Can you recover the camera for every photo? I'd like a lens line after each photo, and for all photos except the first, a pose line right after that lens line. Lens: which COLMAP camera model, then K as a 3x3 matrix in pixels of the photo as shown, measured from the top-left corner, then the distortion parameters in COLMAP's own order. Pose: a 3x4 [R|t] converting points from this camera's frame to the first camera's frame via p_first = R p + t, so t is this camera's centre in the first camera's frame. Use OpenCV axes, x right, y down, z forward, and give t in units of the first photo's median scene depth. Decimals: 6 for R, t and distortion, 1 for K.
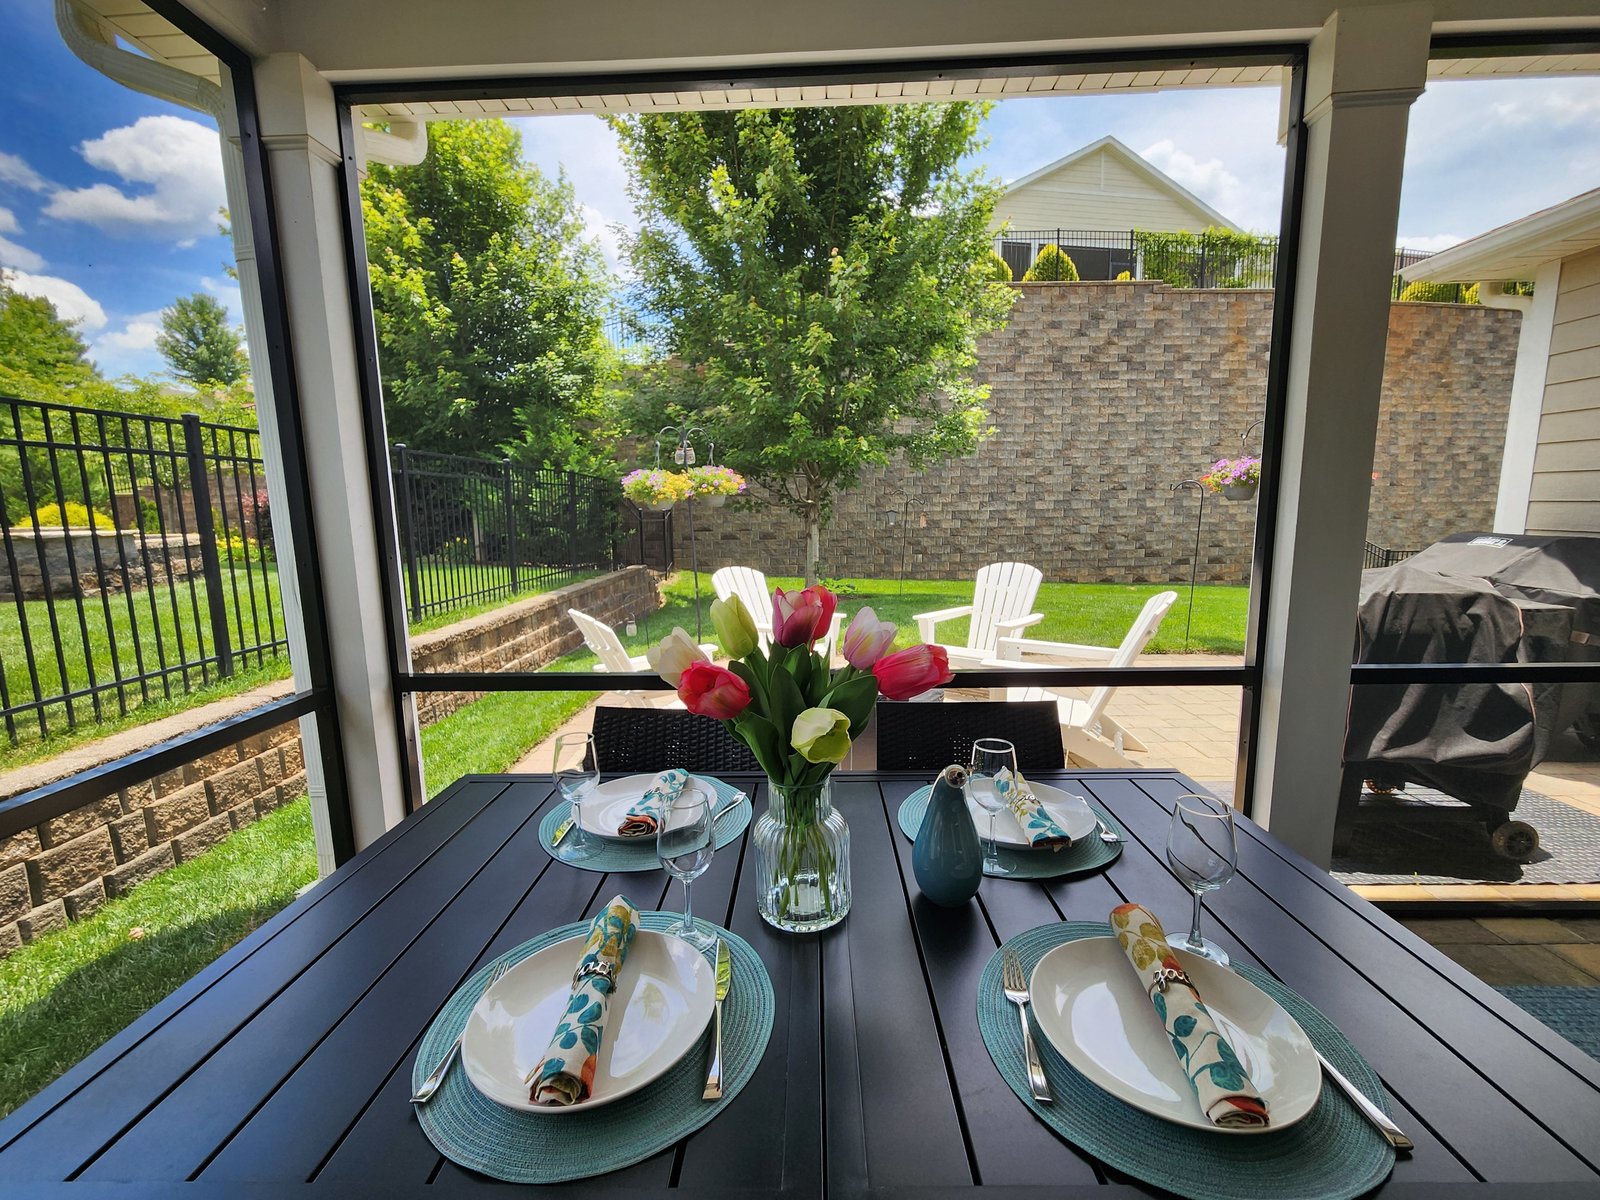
lens RADIAL K [[657.1, 0, 800.0], [0, 657.1, 600.0], [0, 0, 1]] dist [-0.001674, -0.000066]
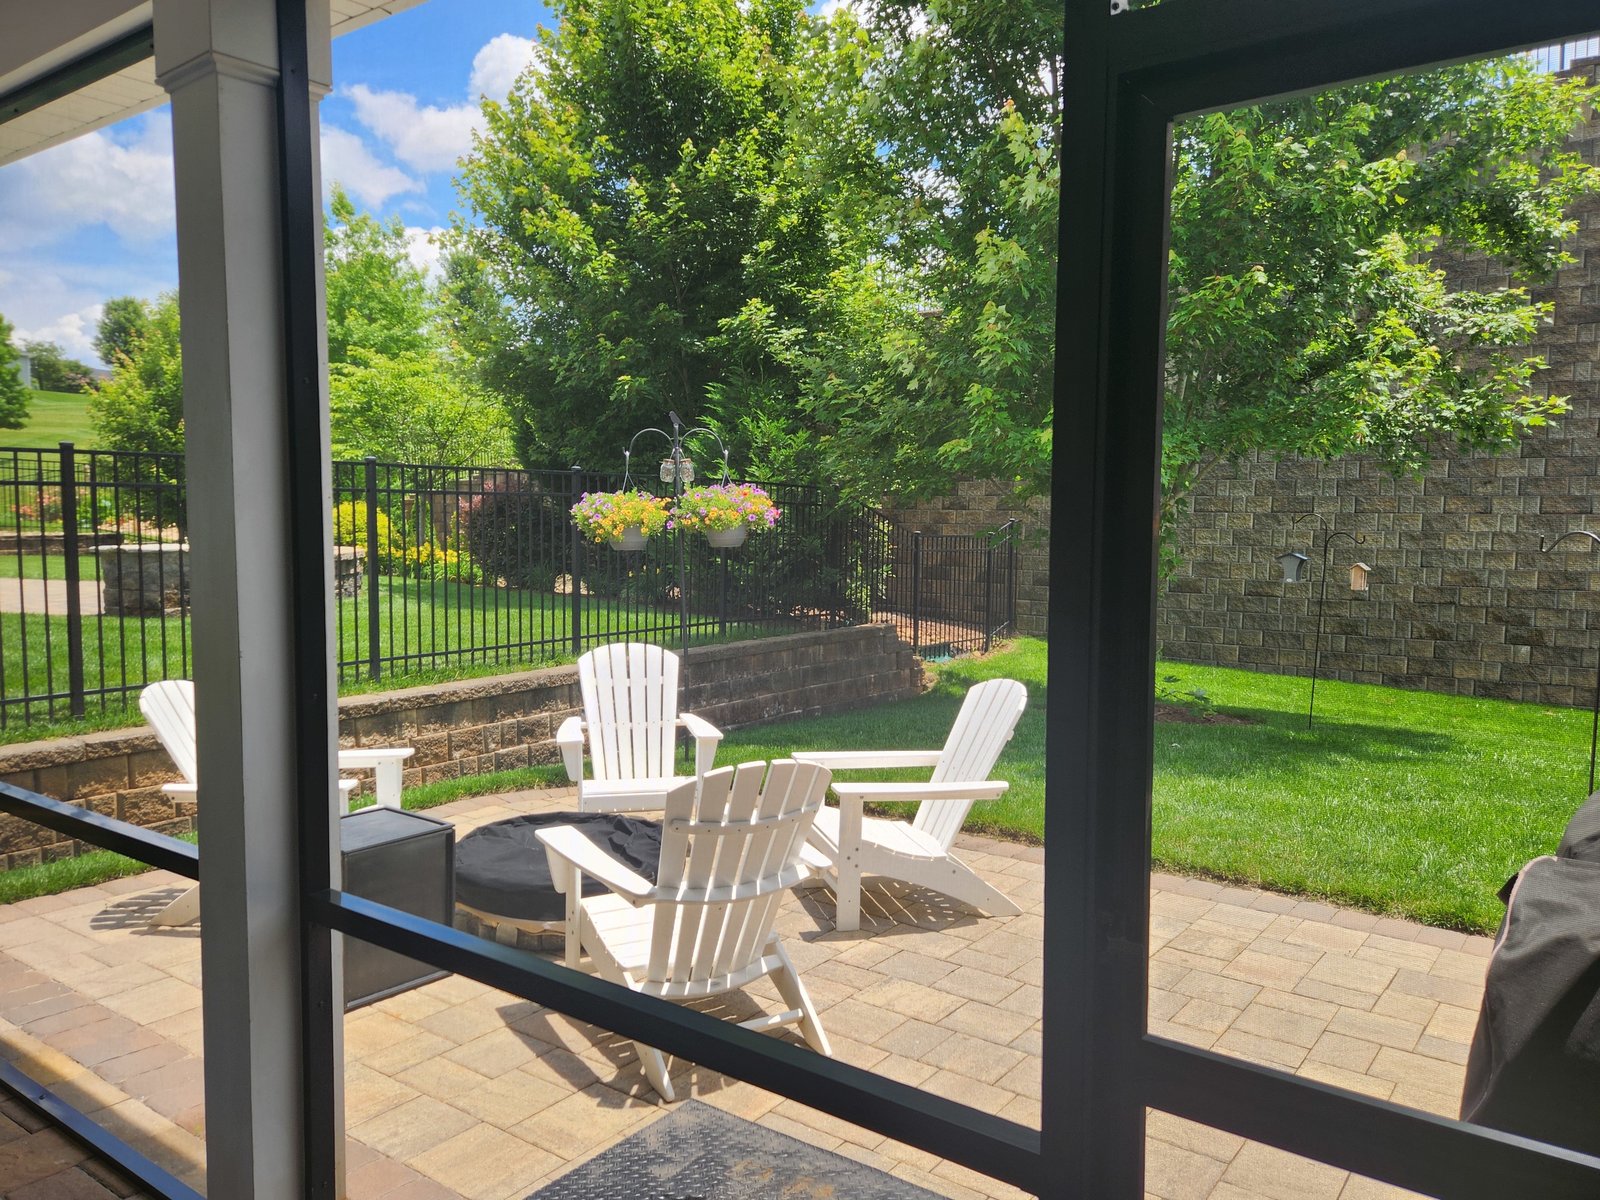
lens RADIAL K [[1177.8, 0, 800.0], [0, 1177.8, 600.0], [0, 0, 1]] dist [0.047213, -0.000212]
pose [[0.823905, 0.064766, -0.563015, 0.414175], [-0.100371, 0.994420, -0.032489, -0.042355], [0.557769, 0.083278, 0.825808, 0.065072]]
